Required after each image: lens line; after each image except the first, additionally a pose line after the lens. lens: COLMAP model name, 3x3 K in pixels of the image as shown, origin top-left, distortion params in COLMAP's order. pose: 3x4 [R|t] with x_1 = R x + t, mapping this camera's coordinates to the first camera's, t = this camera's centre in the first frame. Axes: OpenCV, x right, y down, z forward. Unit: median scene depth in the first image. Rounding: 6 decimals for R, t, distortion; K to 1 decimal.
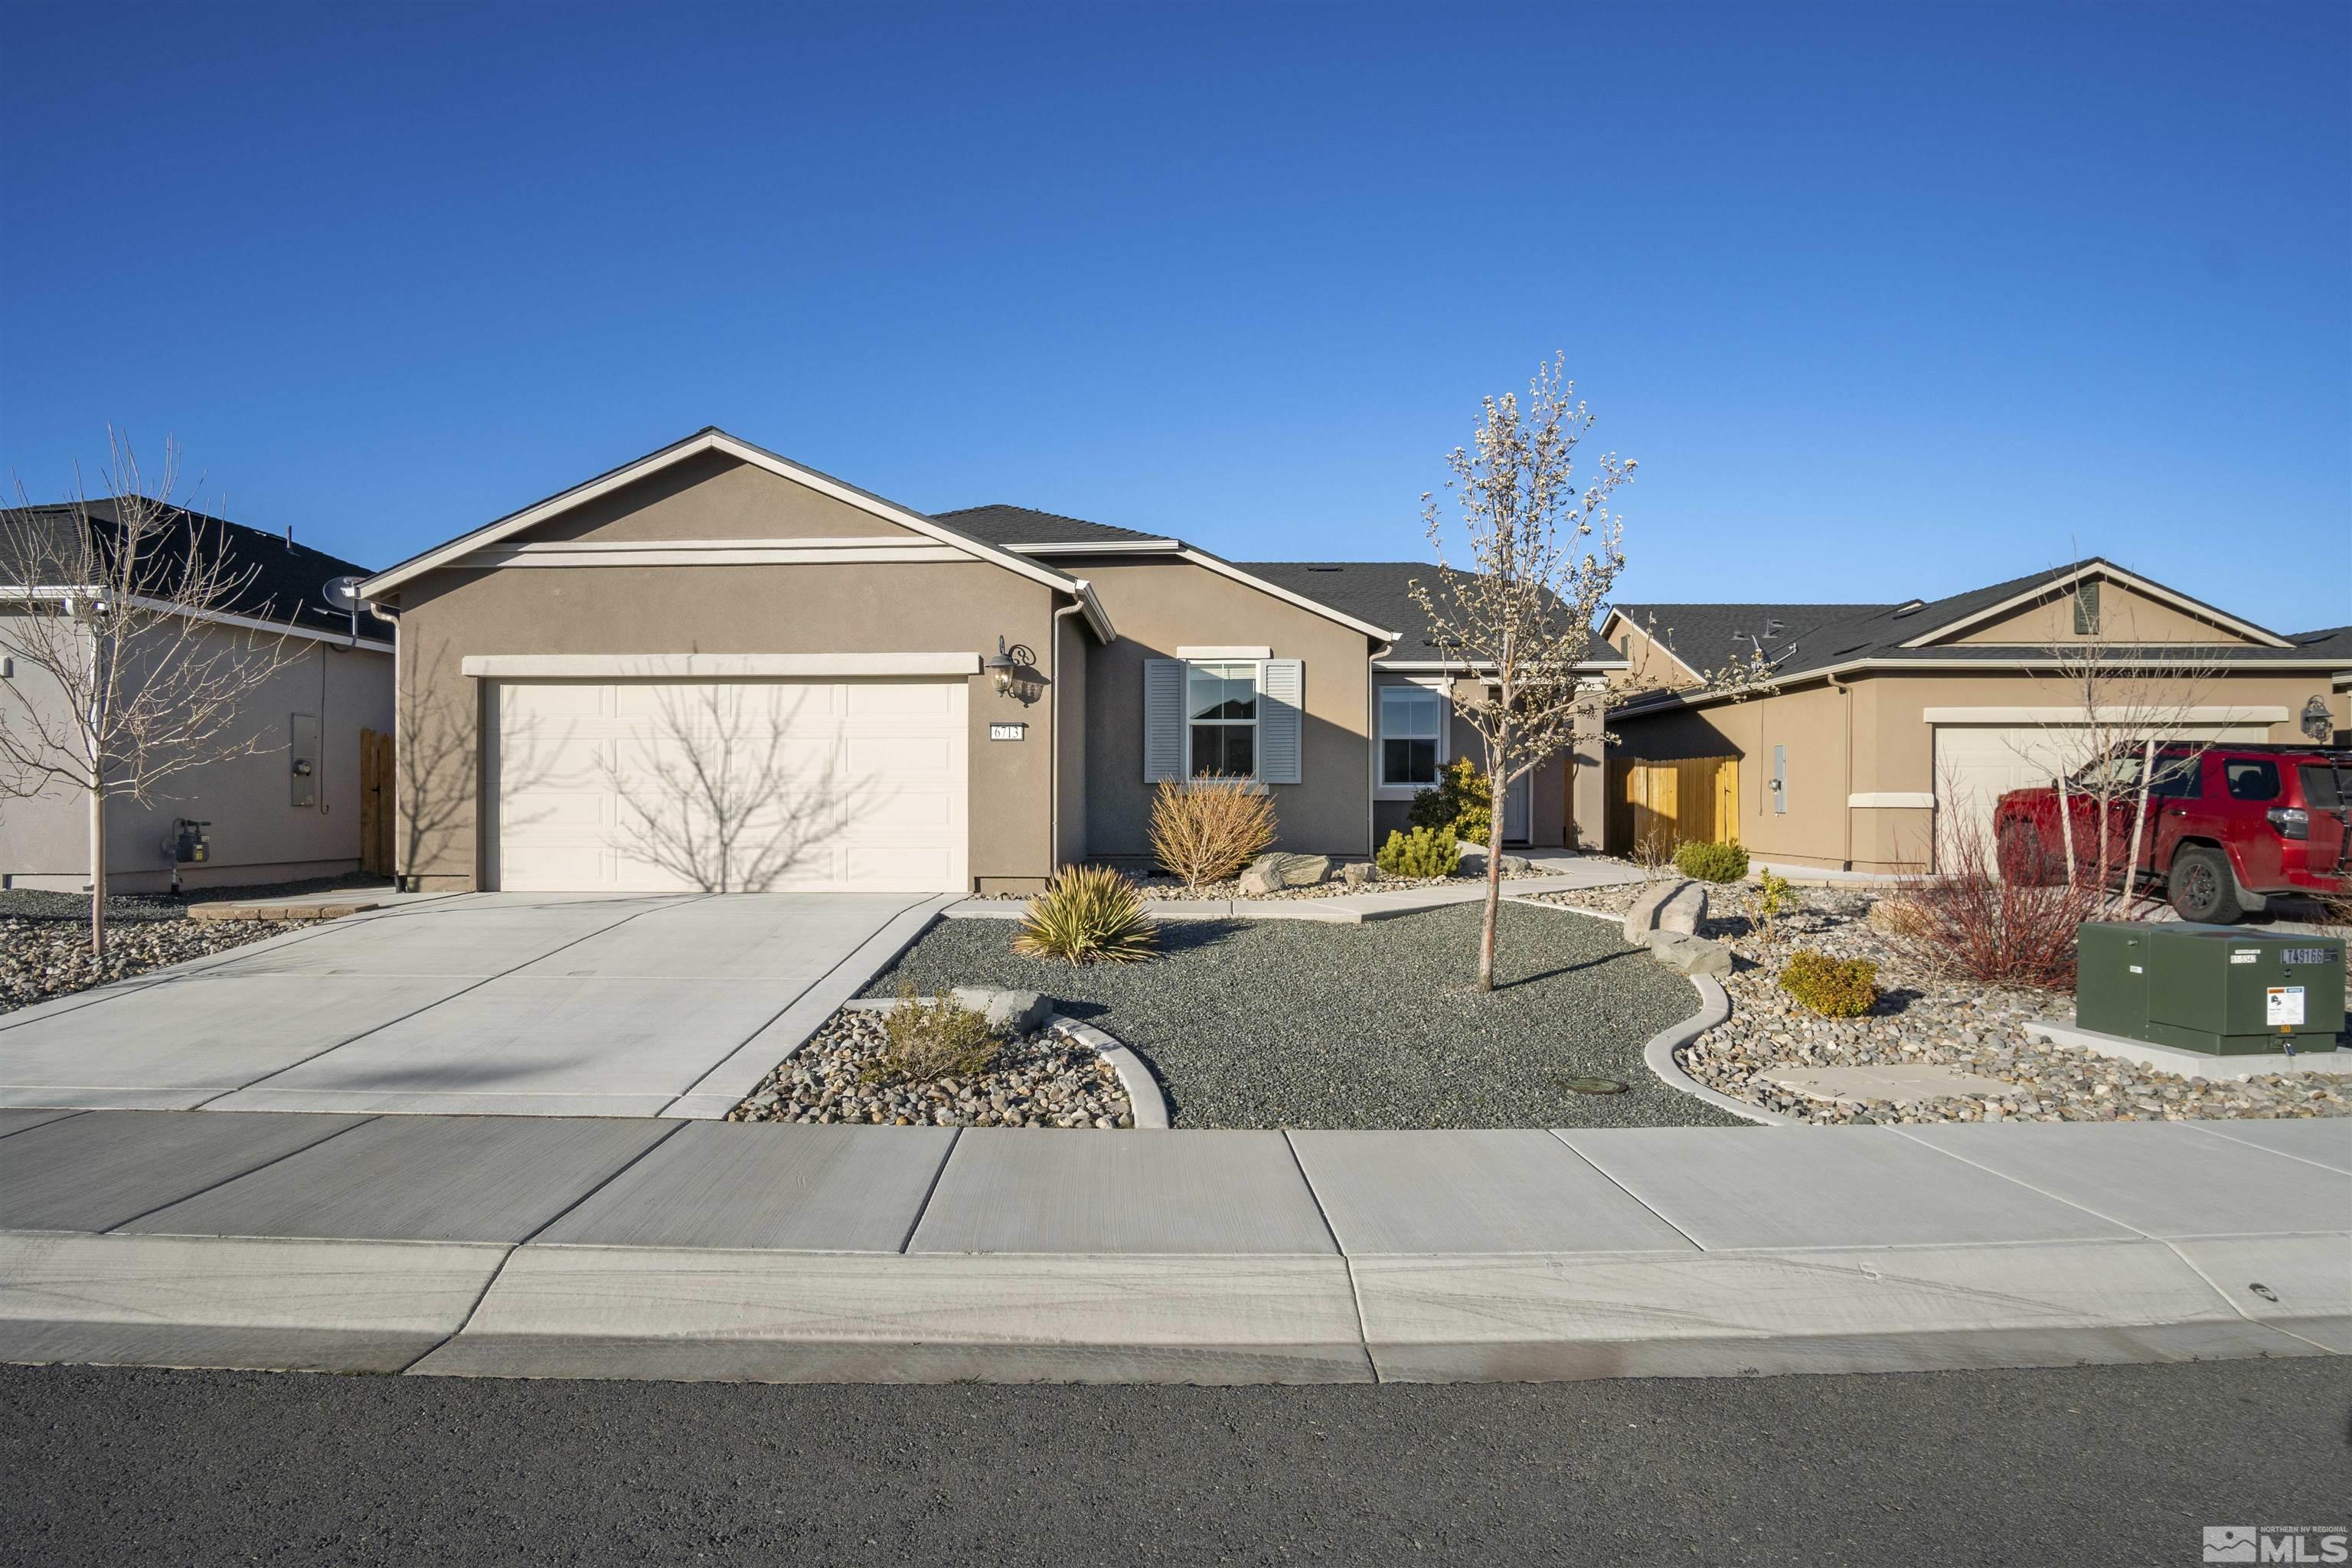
lens RADIAL K [[1283.3, 0, 1176.6], [0, 1283.3, 795.6], [0, 0, 1]] dist [-0.033414, 0.000197]
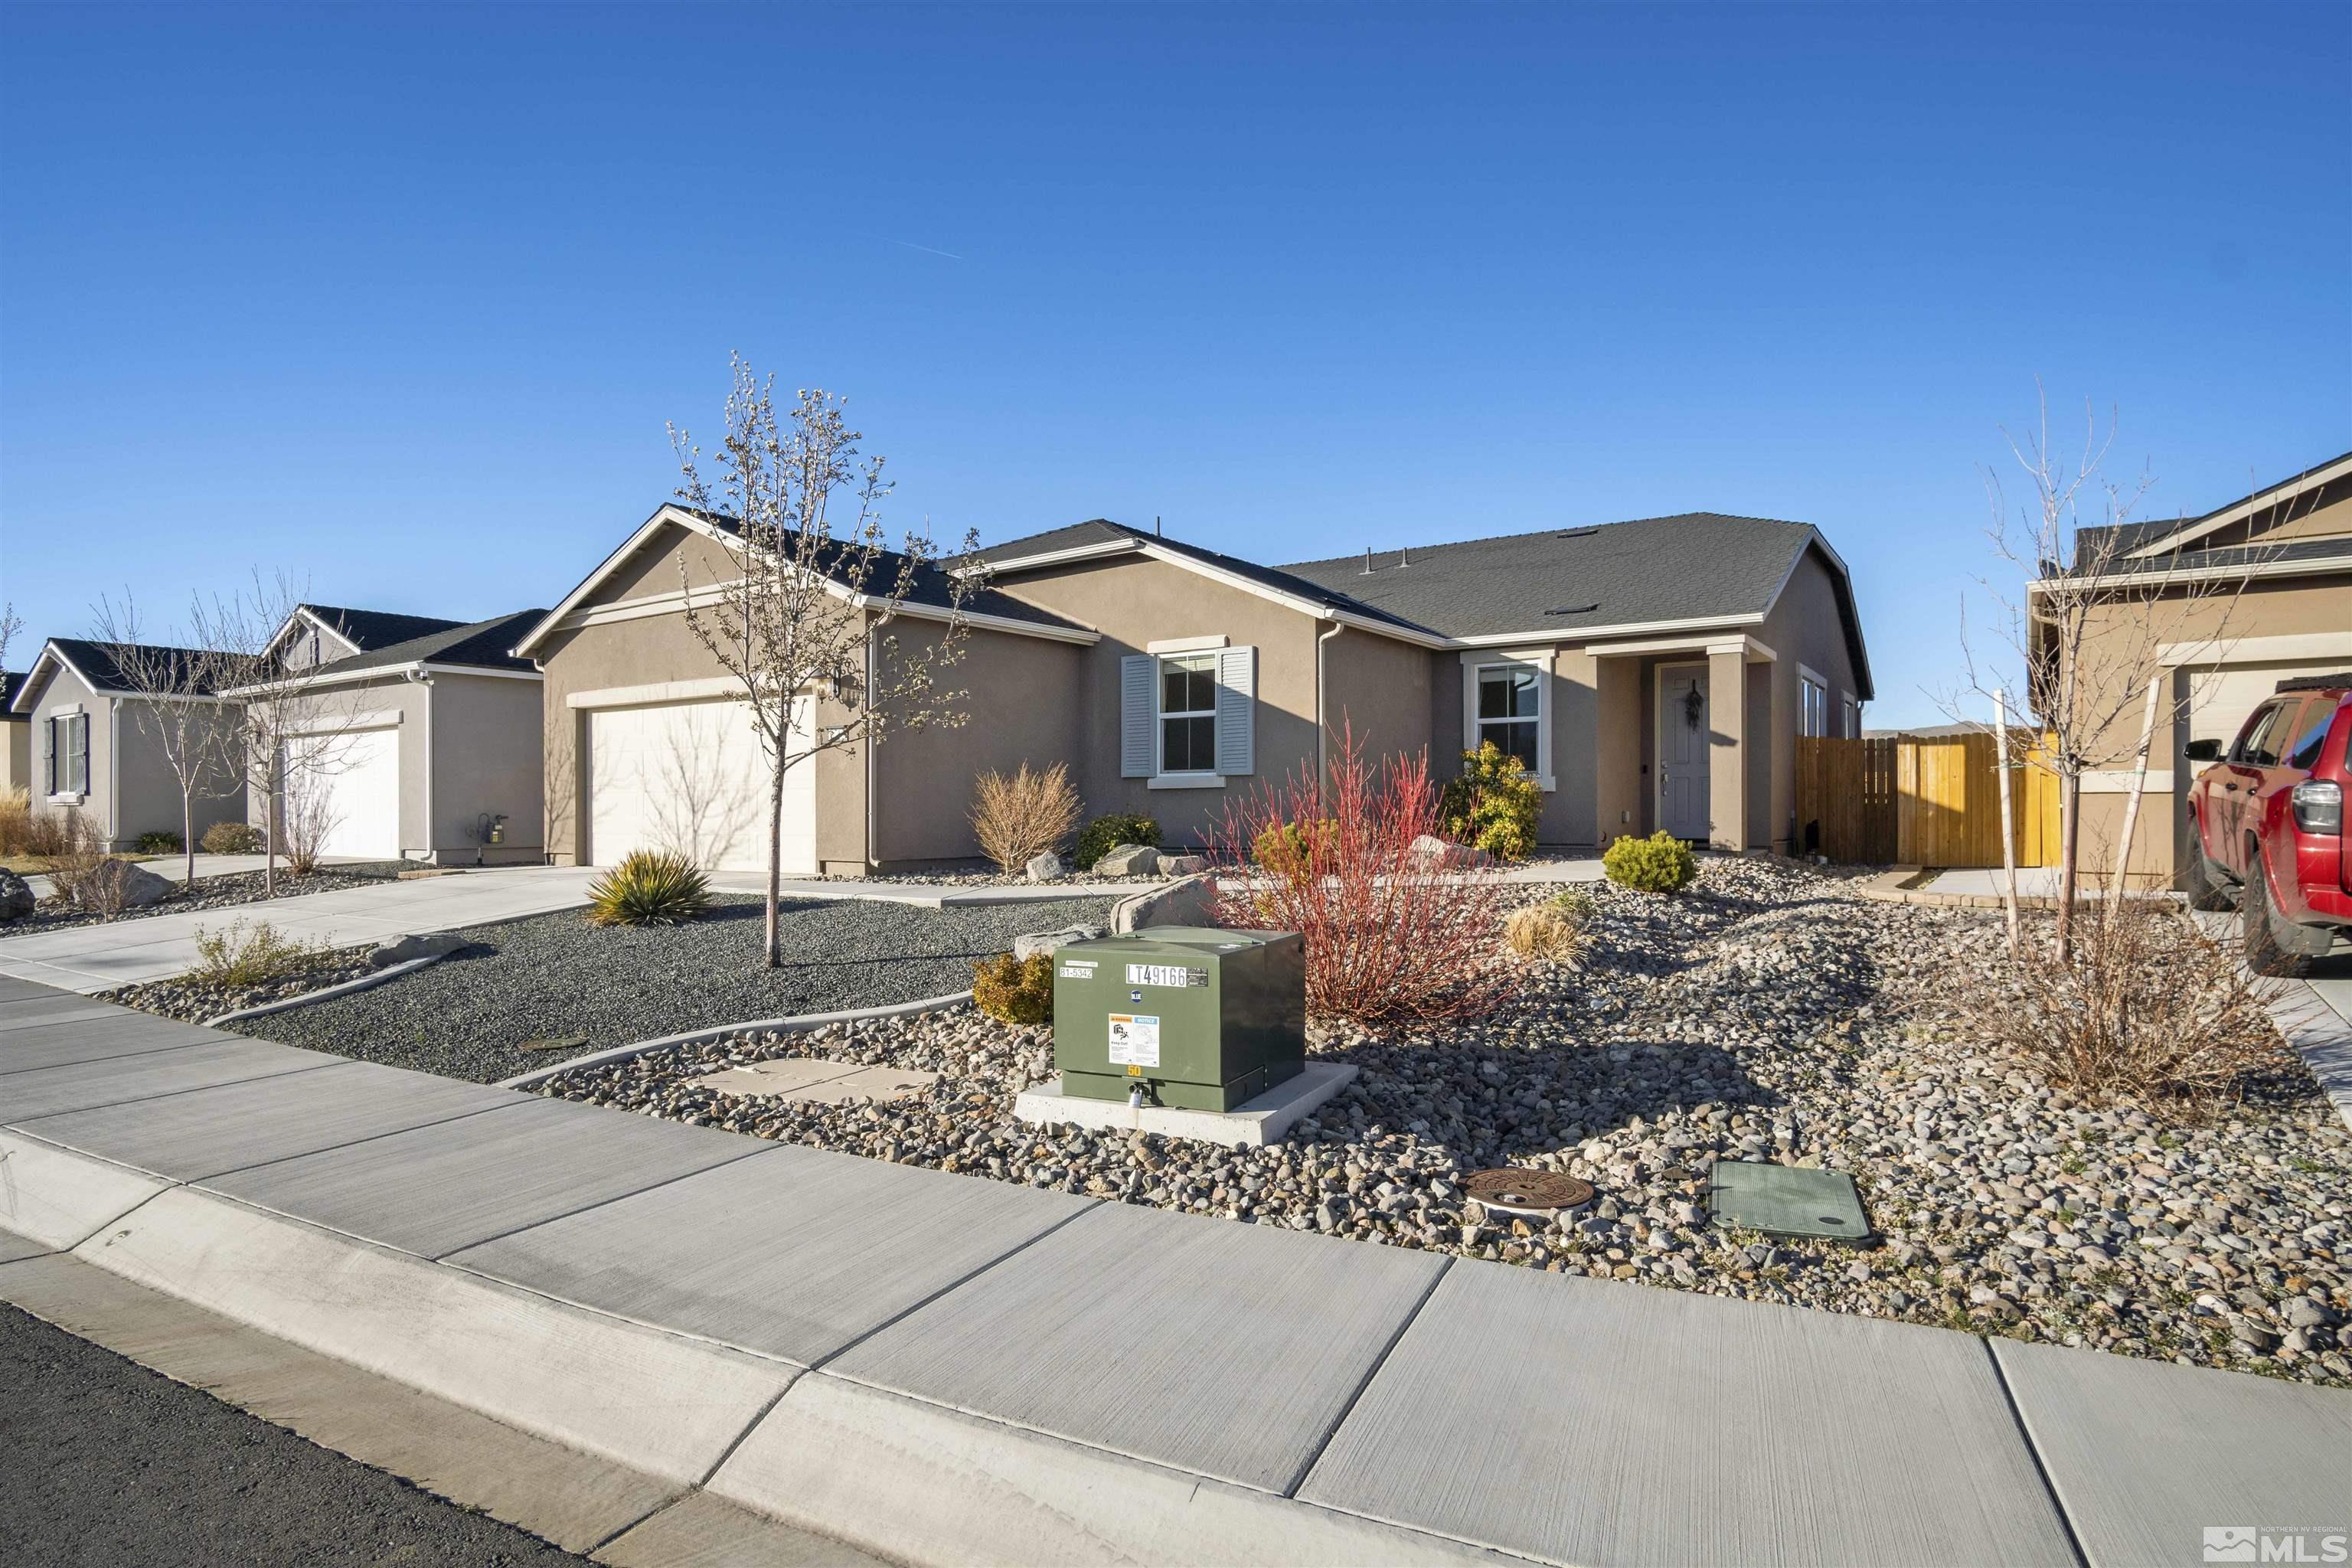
lens RADIAL K [[1283.3, 0, 1155.3], [0, 1283.3, 799.6], [0, 0, 1]] dist [-0.033414, 0.000197]
pose [[0.832116, -0.009838, -0.554514, 0.720597], [0.009567, 0.999949, -0.003385, 0.015135], [0.554519, -0.002489, 0.832168, 0.202734]]
